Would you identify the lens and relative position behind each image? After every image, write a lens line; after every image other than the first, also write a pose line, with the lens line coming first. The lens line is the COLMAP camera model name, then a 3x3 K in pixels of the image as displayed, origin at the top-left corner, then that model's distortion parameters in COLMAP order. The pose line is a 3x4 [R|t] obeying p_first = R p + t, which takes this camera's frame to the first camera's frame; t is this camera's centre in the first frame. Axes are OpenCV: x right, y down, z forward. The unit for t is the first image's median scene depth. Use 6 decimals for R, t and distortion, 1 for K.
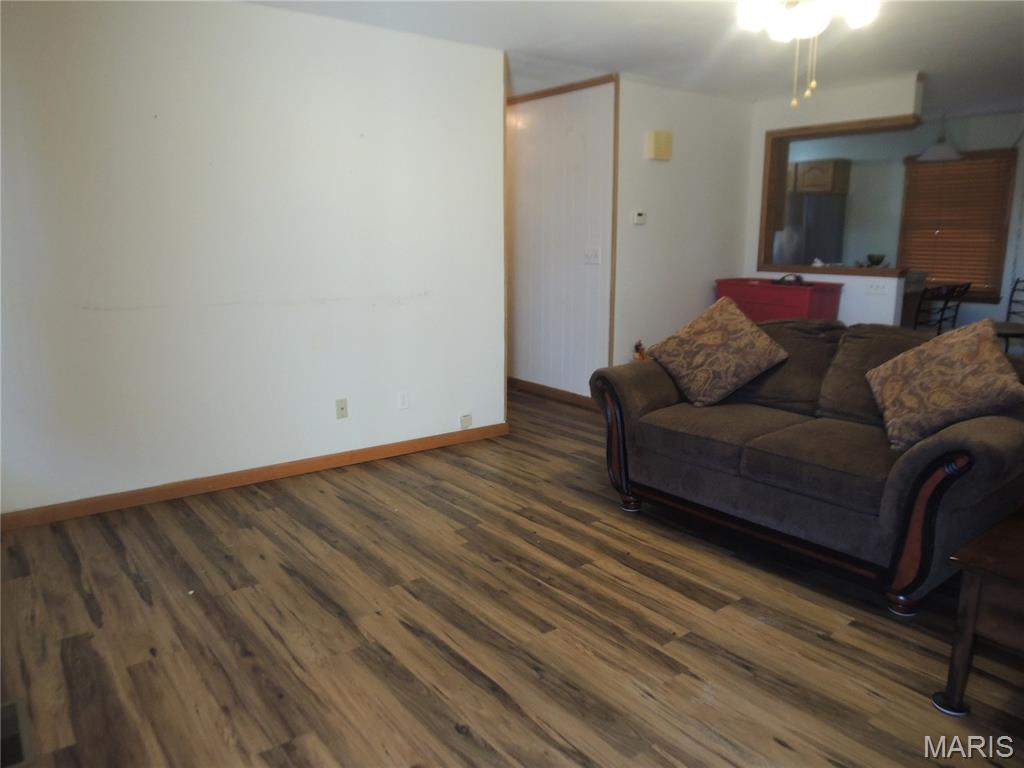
lens RADIAL K [[723.9, 0, 507.6], [0, 723.9, 378.1], [0, 0, 1]] dist [-0.055650, -0.000822]
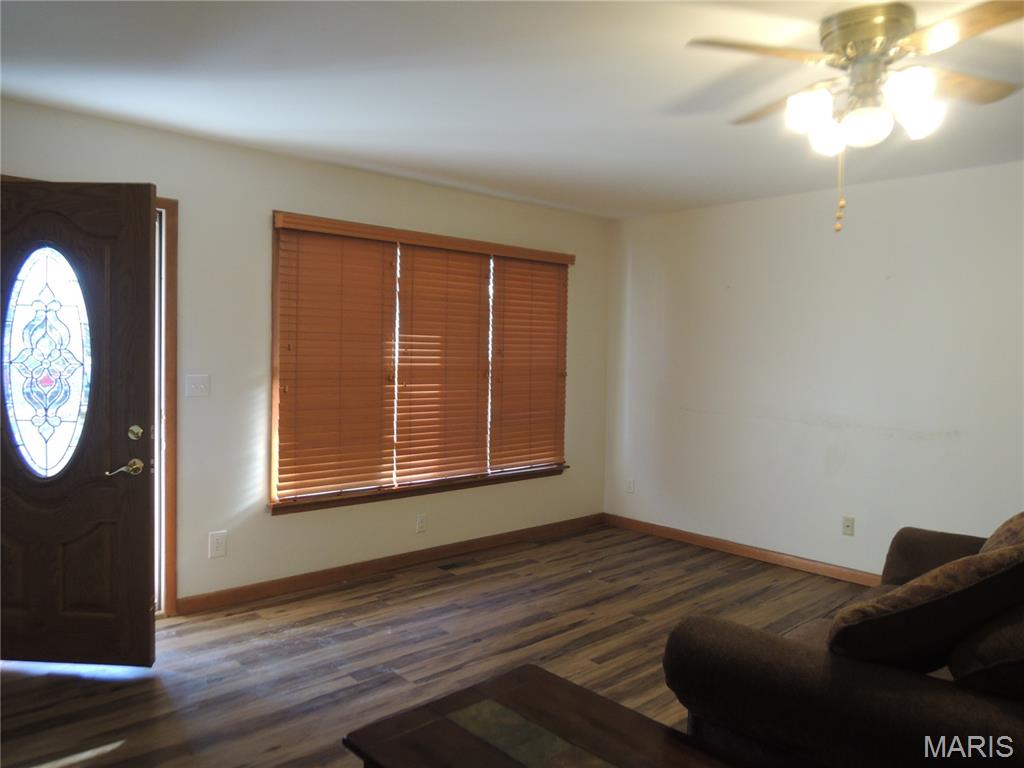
lens RADIAL K [[723.9, 0, 507.6], [0, 723.9, 378.1], [0, 0, 1]] dist [-0.055650, -0.000822]
pose [[0.077589, 0.033174, -0.996433, 1.188771], [-0.207396, 0.978119, 0.016415, -0.130959], [0.975175, 0.205383, 0.082772, 0.555371]]
